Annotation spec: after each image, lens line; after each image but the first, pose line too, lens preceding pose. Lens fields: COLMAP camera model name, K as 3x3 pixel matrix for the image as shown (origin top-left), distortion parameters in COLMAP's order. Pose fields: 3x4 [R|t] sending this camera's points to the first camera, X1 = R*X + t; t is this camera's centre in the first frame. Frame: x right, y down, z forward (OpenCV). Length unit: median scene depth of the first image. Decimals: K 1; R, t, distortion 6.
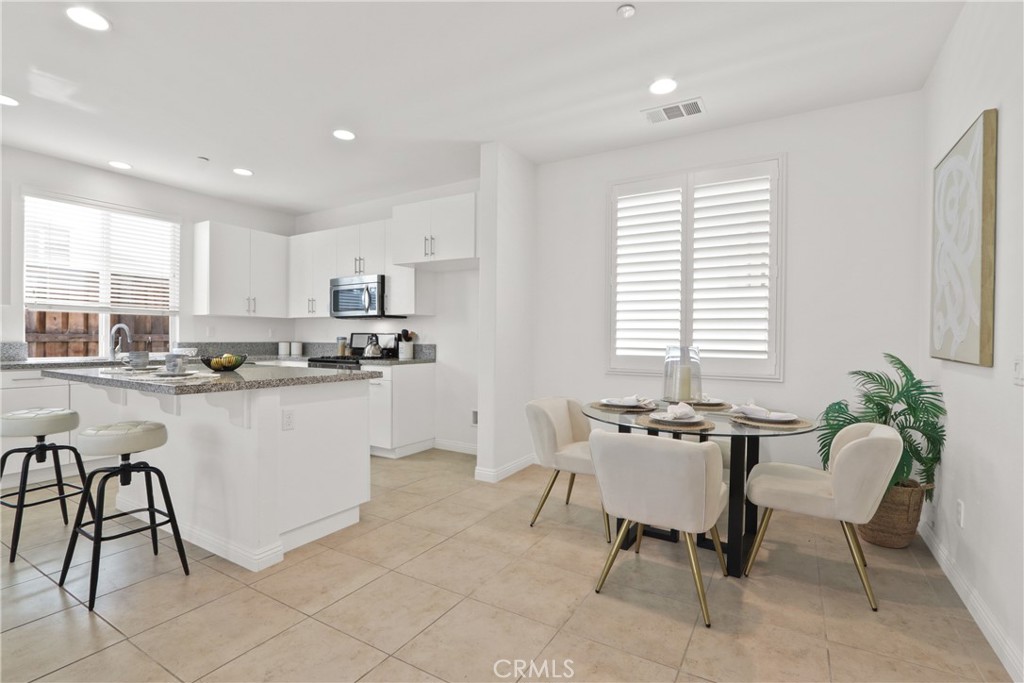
lens RADIAL K [[482.1, 0, 514.9], [0, 482.1, 339.9], [0, 0, 1]] dist [-0.001956, 0.000248]
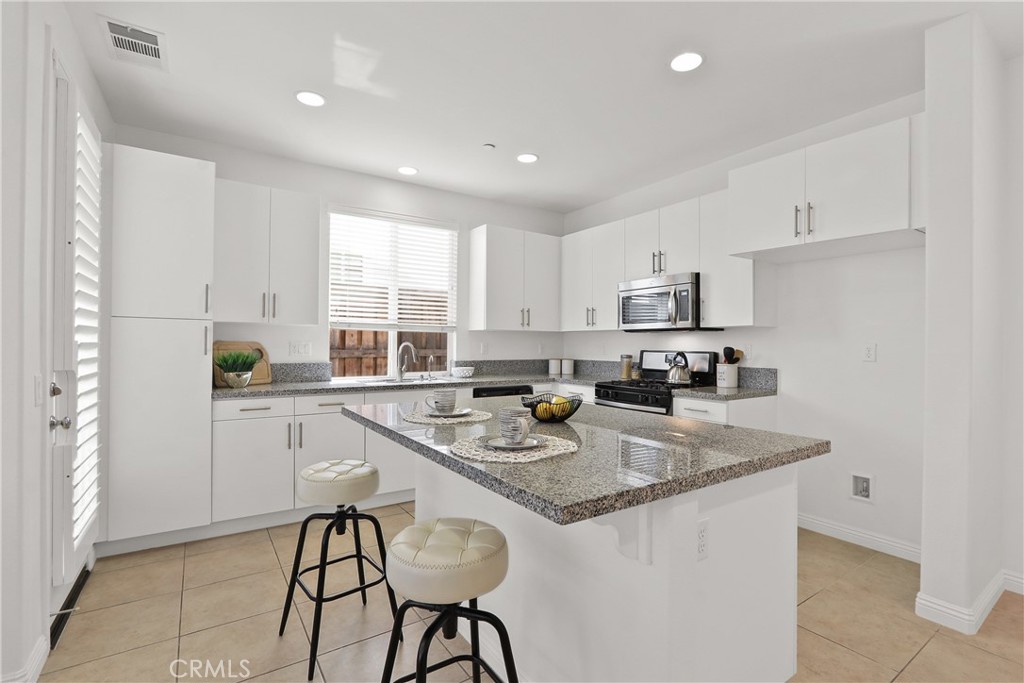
lens RADIAL K [[476.3, 0, 512.0], [0, 476.3, 341.5], [0, 0, 1]] dist [0.000392, 0.000257]
pose [[0.907013, -0.003145, -0.421091, -0.221776], [-0.001013, 0.999953, -0.009650, -0.022789], [0.421102, 0.009179, 0.906967, 0.225182]]
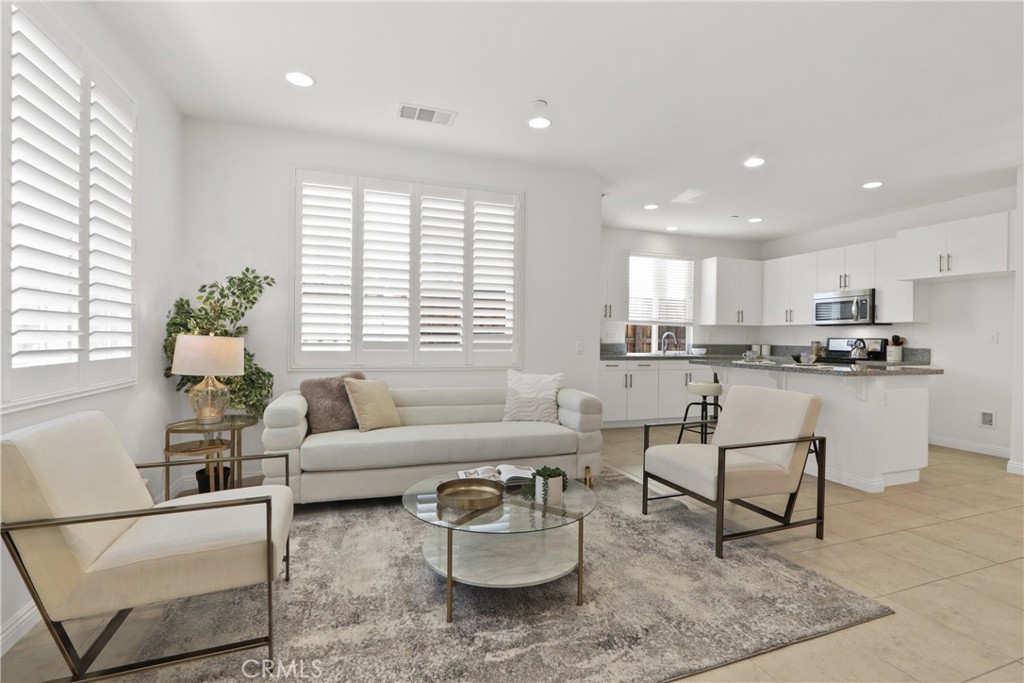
lens RADIAL K [[482.1, 0, 514.9], [0, 482.1, 339.9], [0, 0, 1]] dist [-0.001956, 0.000248]
pose [[0.782171, 0.005408, -0.623040, -0.222261], [-0.008369, 0.999963, -0.001827, -0.001115], [0.623007, 0.006643, 0.782188, -0.444847]]
